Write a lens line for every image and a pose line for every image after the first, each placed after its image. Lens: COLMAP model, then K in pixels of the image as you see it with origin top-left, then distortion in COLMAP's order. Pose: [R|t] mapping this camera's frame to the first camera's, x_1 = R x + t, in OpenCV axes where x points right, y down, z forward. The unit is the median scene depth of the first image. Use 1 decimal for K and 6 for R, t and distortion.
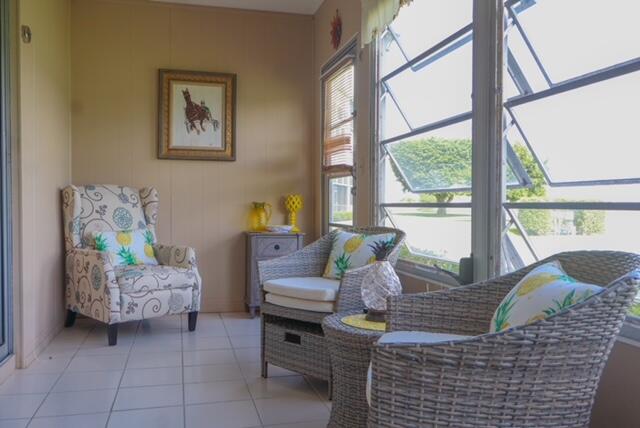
lens RADIAL K [[537.0, 0, 323.3], [0, 537.0, 214.3], [0, 0, 1]] dist [-0.006741, 0.000460]
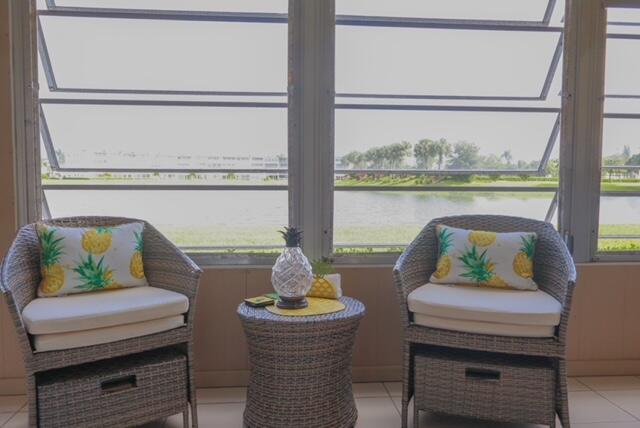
lens RADIAL K [[545.3, 0, 320.0], [0, 545.3, 214.0], [0, 0, 1]] dist [0.001470, 0.000050]
pose [[0.184769, -0.064058, 0.980692, -0.744790], [0.010587, 0.997945, 0.063190, -0.027871], [-0.982725, -0.001293, 0.185068, 0.689034]]
